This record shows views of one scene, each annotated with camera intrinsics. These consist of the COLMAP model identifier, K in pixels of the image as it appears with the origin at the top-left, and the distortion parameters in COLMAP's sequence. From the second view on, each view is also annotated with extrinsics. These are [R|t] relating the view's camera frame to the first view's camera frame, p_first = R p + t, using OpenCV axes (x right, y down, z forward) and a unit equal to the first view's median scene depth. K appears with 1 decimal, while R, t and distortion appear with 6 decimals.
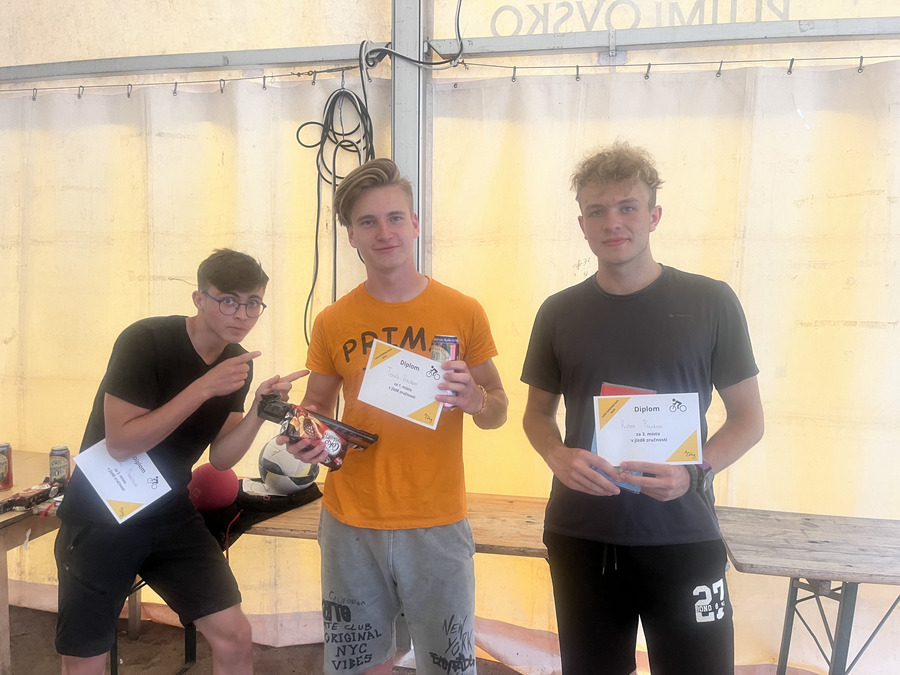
lens RADIAL K [[675.5, 0, 454.5], [0, 675.5, 341.7], [0, 0, 1]] dist [0.038476, -0.040621]
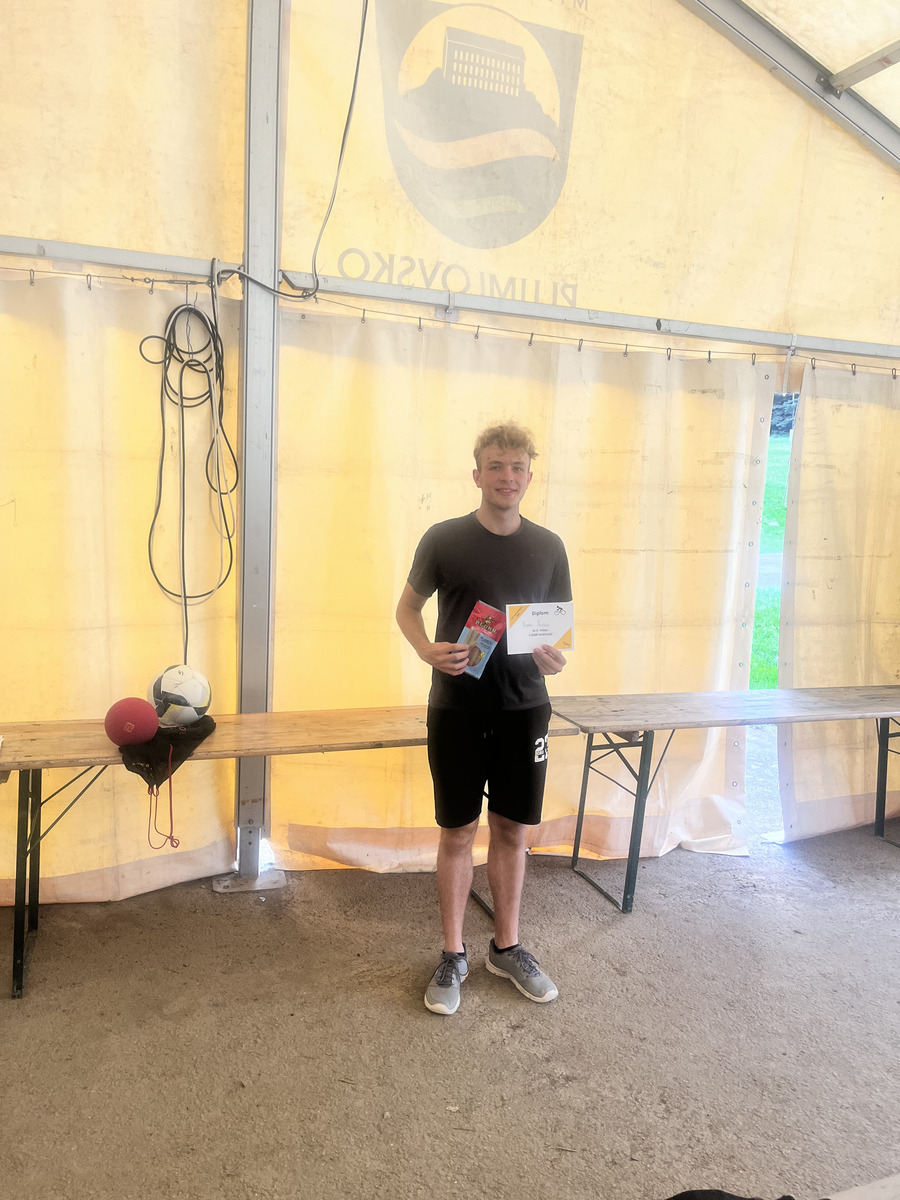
lens RADIAL K [[900.6, 0, 460.9], [0, 900.6, 605.4], [0, 0, 1]] dist [0.038476, -0.040621]
pose [[0.859524, -0.038560, 0.509638, -0.507558], [0.010375, 0.998261, 0.058032, -0.022659], [-0.510989, -0.044592, 0.858430, -0.304523]]
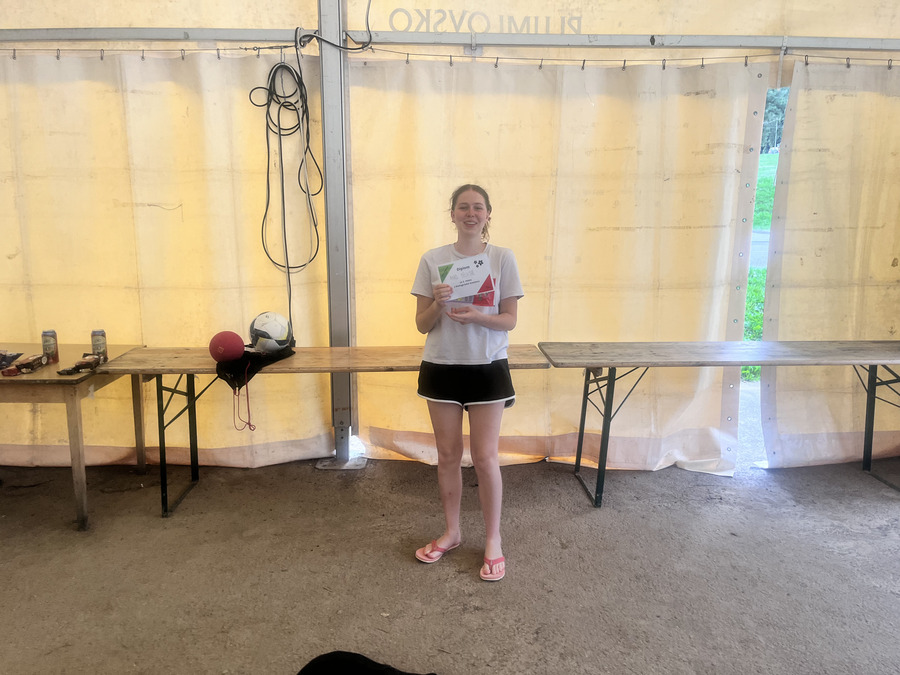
lens RADIAL K [[675.5, 0, 447.4], [0, 675.5, 331.5], [0, 0, 1]] dist [0.038476, -0.040621]
pose [[0.972484, -0.055344, 0.226301, -0.184187], [0.030929, 0.993445, 0.110045, 0.024924], [-0.230908, -0.100018, 0.967821, -0.462629]]
